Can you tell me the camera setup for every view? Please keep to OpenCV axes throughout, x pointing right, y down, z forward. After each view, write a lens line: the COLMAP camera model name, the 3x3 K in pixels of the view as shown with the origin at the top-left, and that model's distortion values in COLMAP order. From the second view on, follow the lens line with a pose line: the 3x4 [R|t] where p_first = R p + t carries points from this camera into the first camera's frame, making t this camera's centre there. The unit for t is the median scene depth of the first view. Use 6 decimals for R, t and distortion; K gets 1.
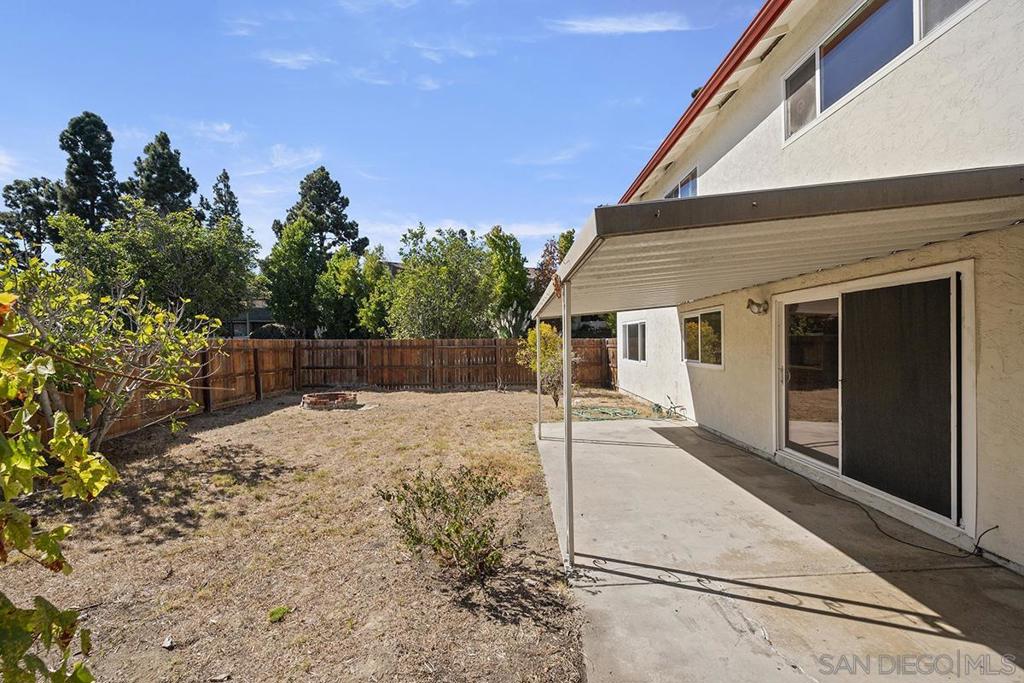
lens RADIAL K [[442.4, 0, 511.7], [0, 442.4, 342.6], [0, 0, 1]] dist [0.008293, -0.000717]
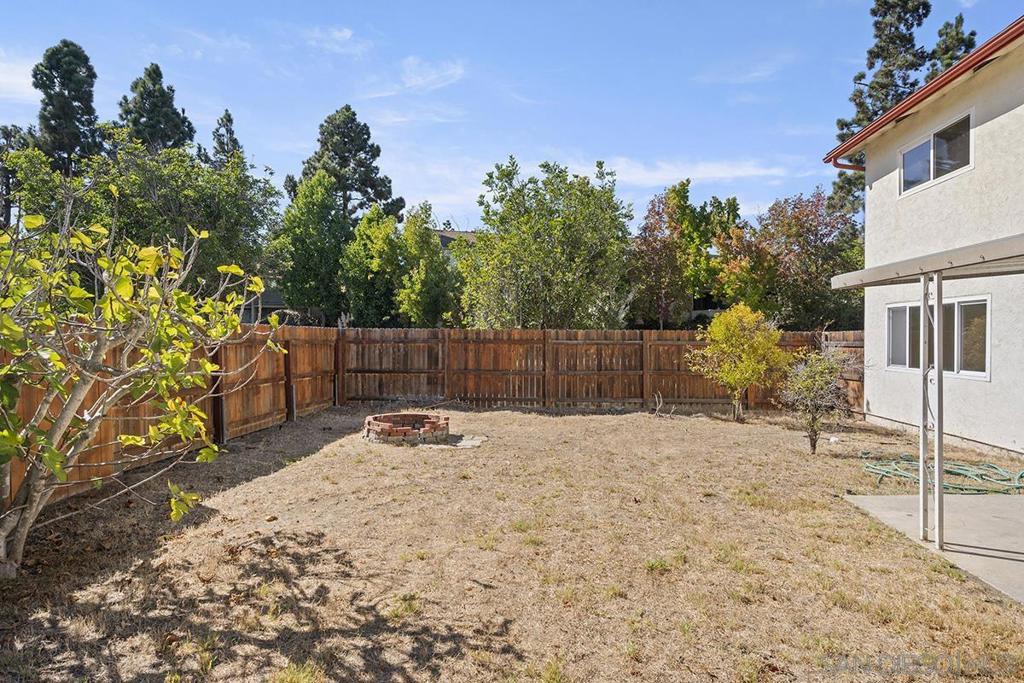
lens RADIAL K [[559.5, 0, 512.0], [0, 559.5, 339.4], [0, 0, 1]] dist [0.003906, -0.001522]
pose [[0.995702, 0.011968, -0.091839, -0.122140], [-0.011817, 0.999928, 0.002194, 0.004360], [0.091859, -0.001099, 0.995771, 0.153950]]
